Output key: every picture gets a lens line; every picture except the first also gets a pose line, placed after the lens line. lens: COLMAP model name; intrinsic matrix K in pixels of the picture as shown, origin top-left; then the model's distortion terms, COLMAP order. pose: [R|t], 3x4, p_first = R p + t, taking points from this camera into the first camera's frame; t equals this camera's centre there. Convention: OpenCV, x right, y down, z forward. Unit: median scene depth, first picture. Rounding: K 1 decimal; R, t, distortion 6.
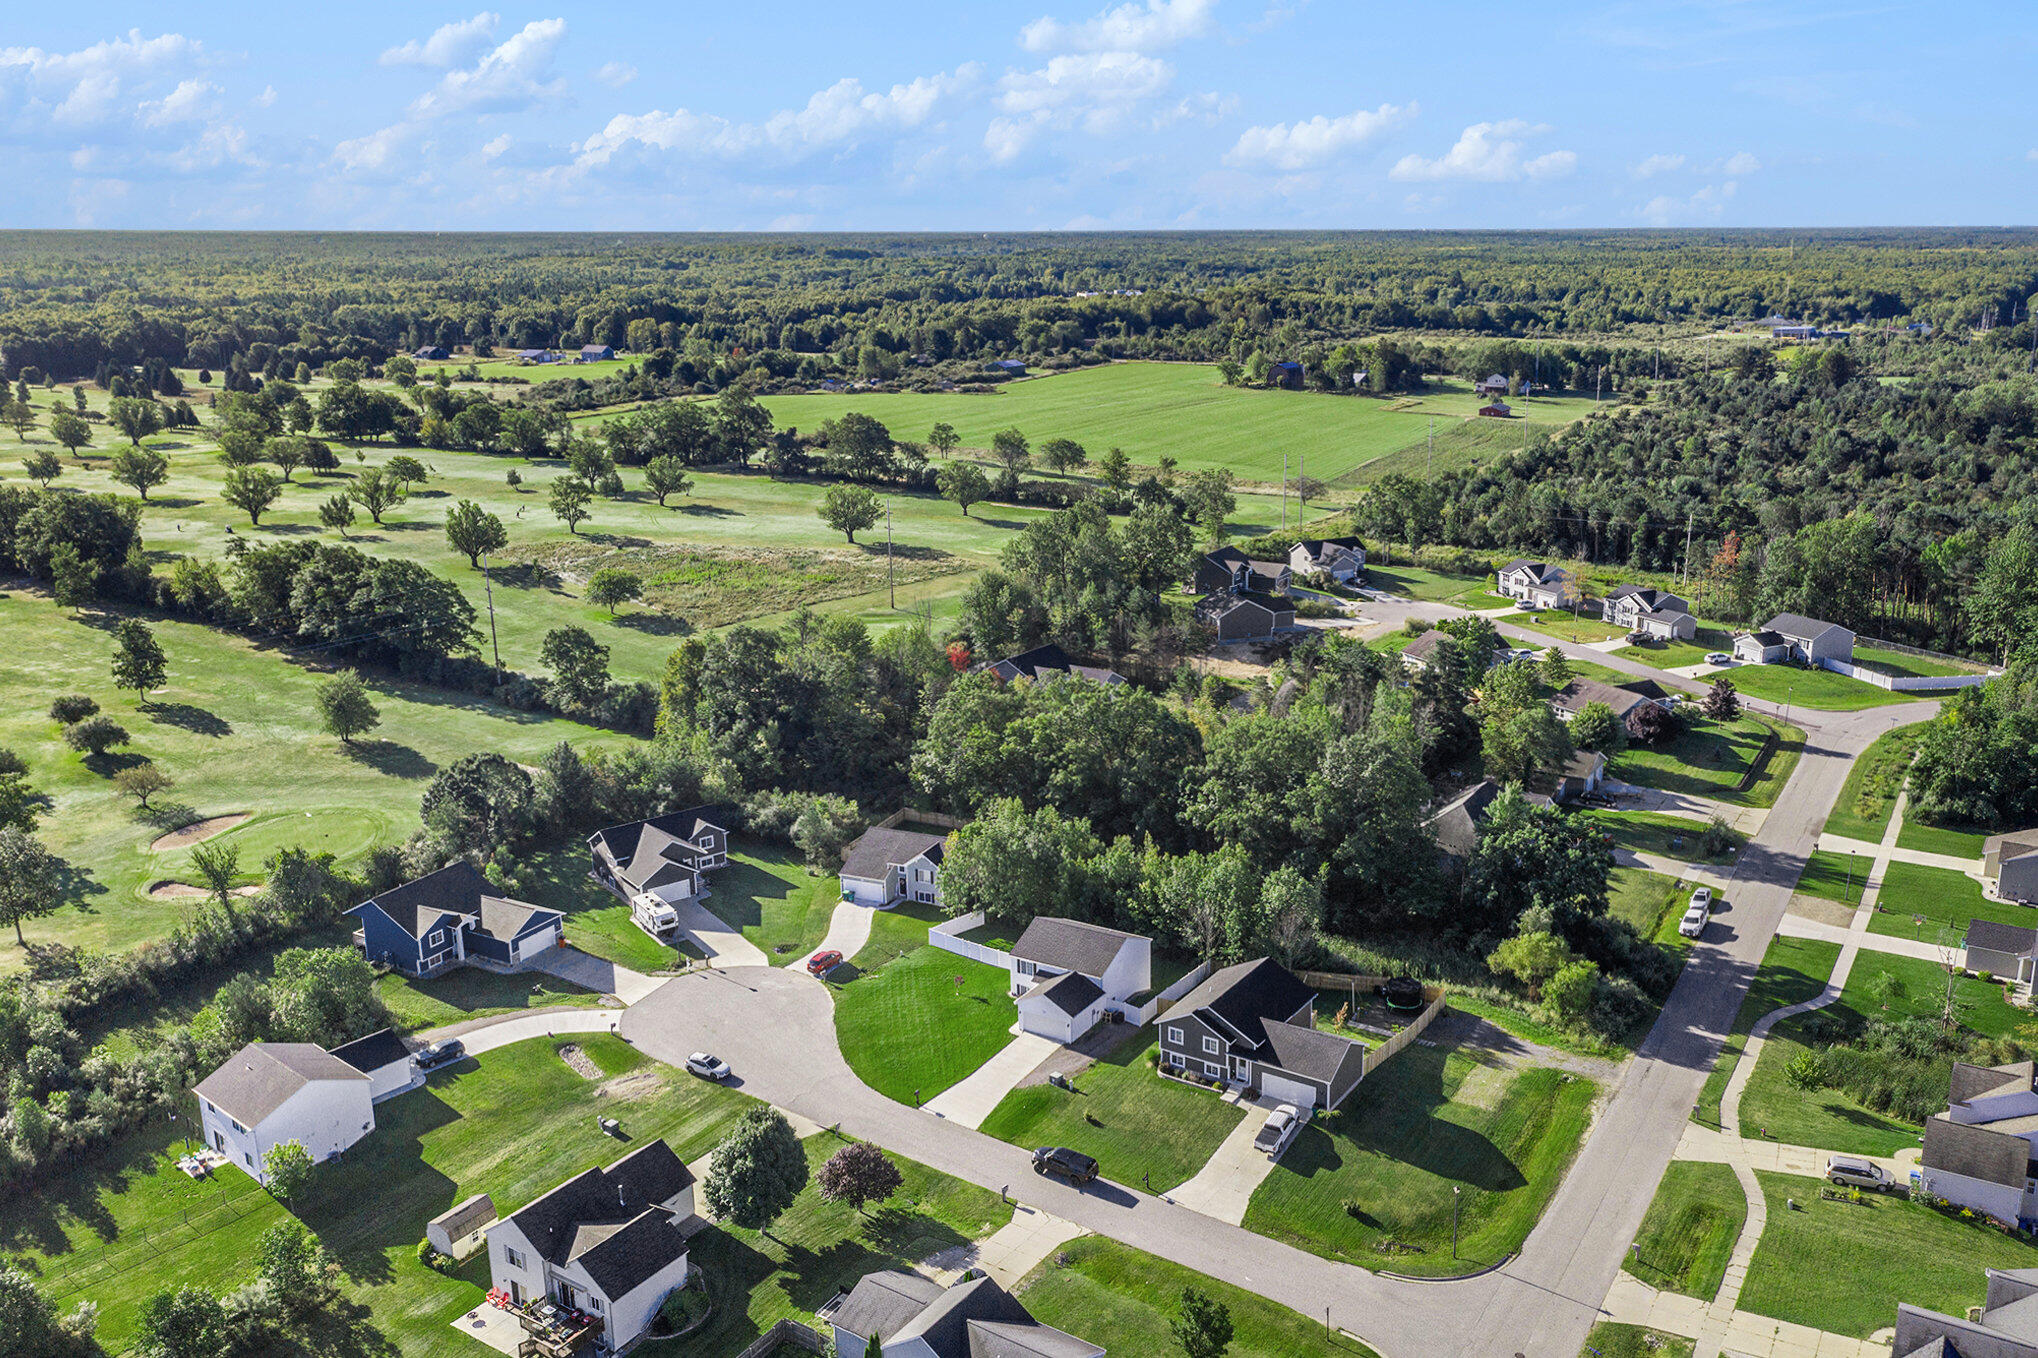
lens RADIAL K [[1621.3, 0, 1006.8], [0, 1621.3, 832.2], [0, 0, 1]] dist [-0.023070, 0.041278]
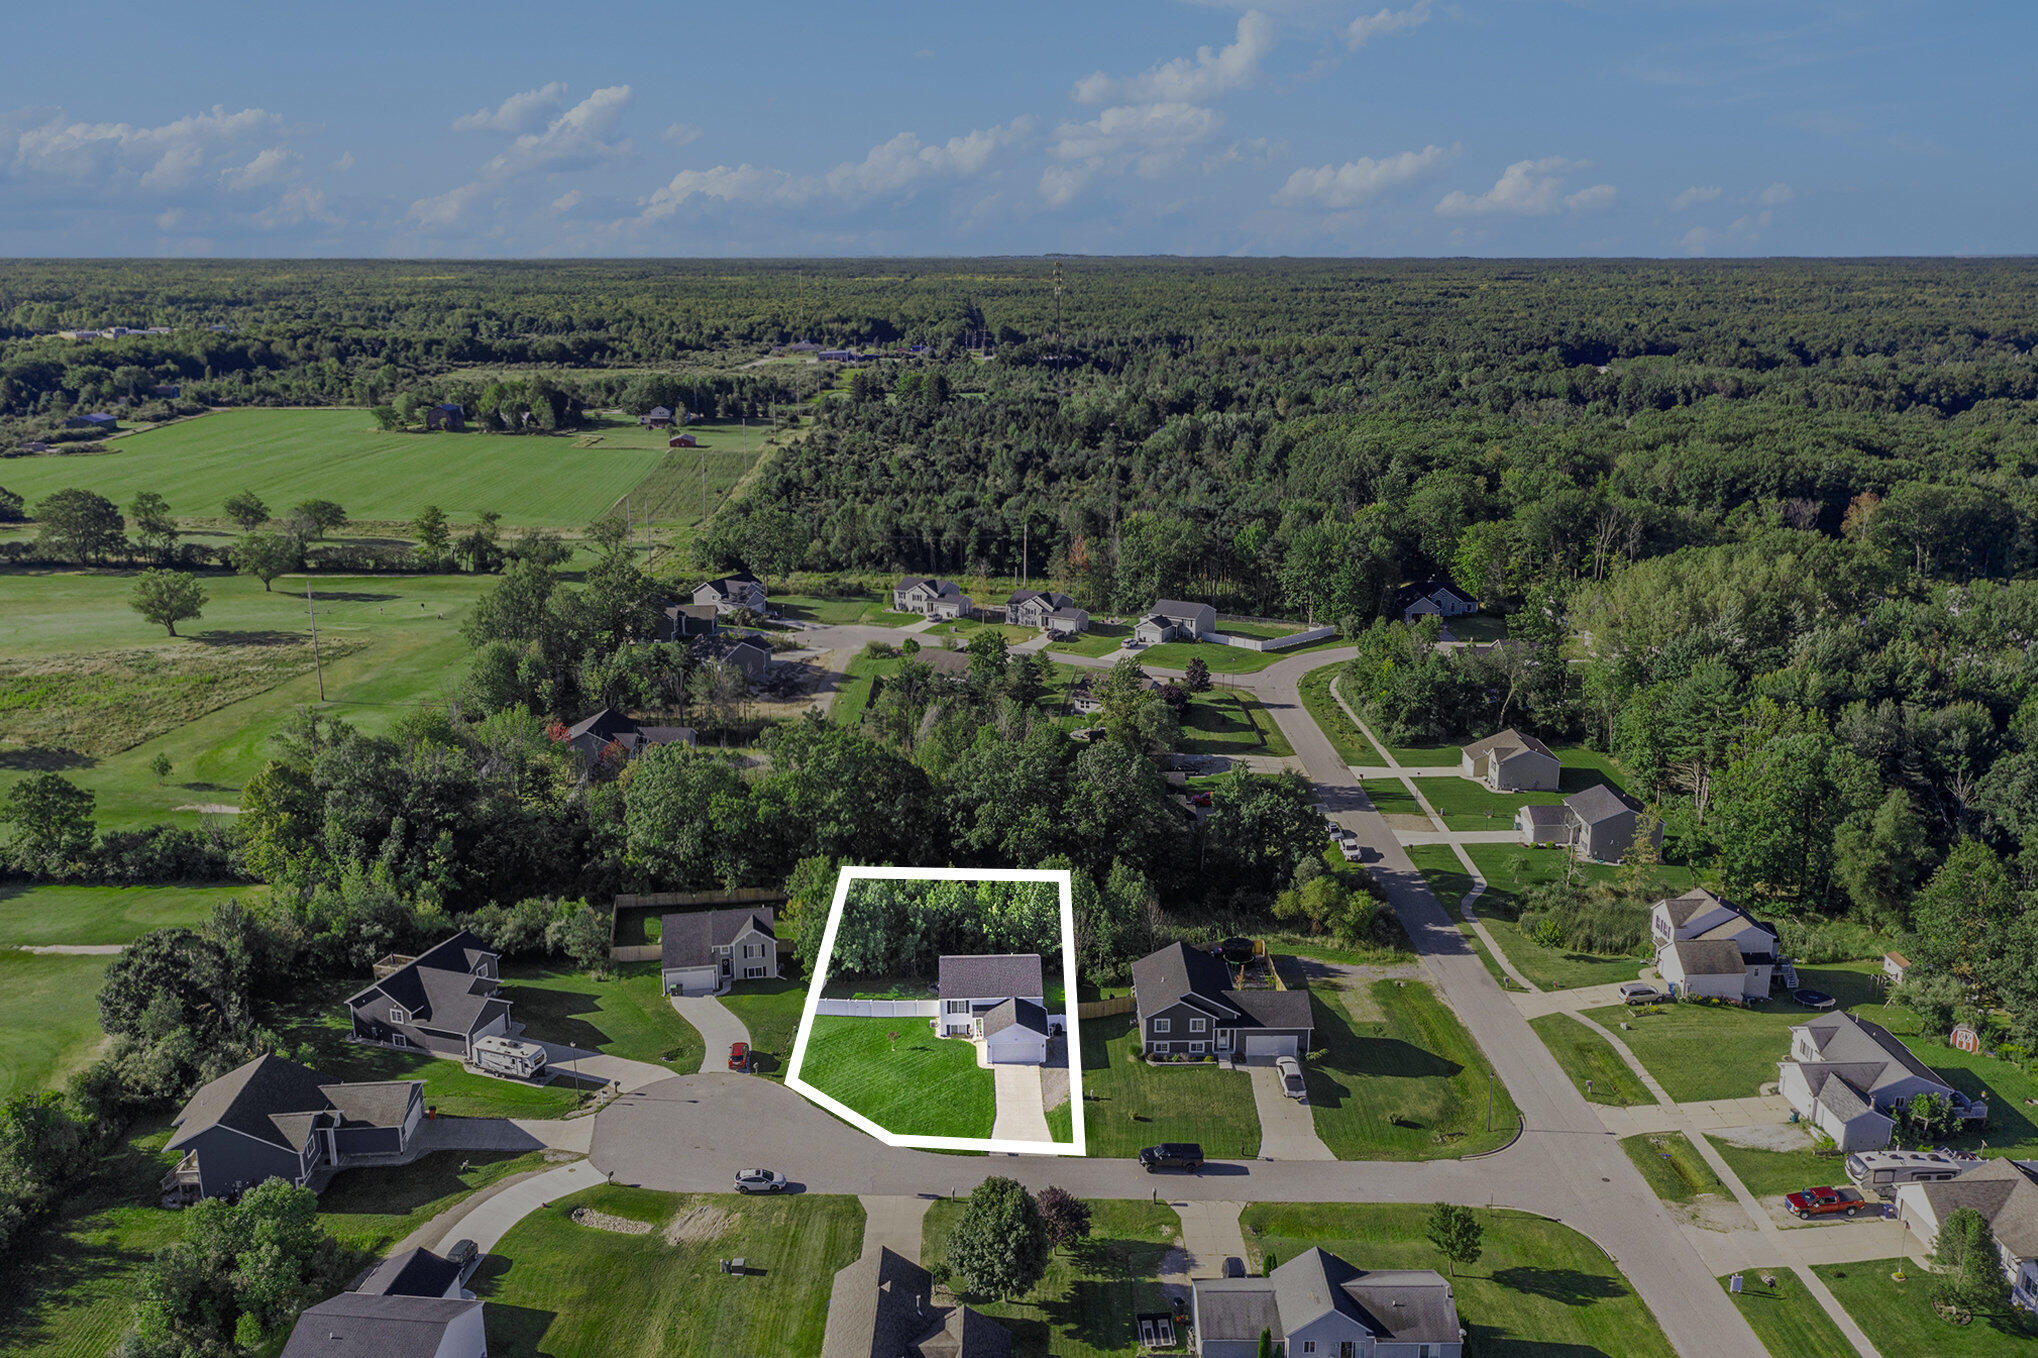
lens RADIAL K [[1621.3, 0, 1006.8], [0, 1621.3, 832.2], [0, 0, 1]] dist [-0.023070, 0.041278]
pose [[0.828545, -0.180907, 0.529892, -0.286752], [0.189148, 0.981165, 0.039219, -0.035753], [-0.527006, 0.067734, 0.847158, 0.056238]]
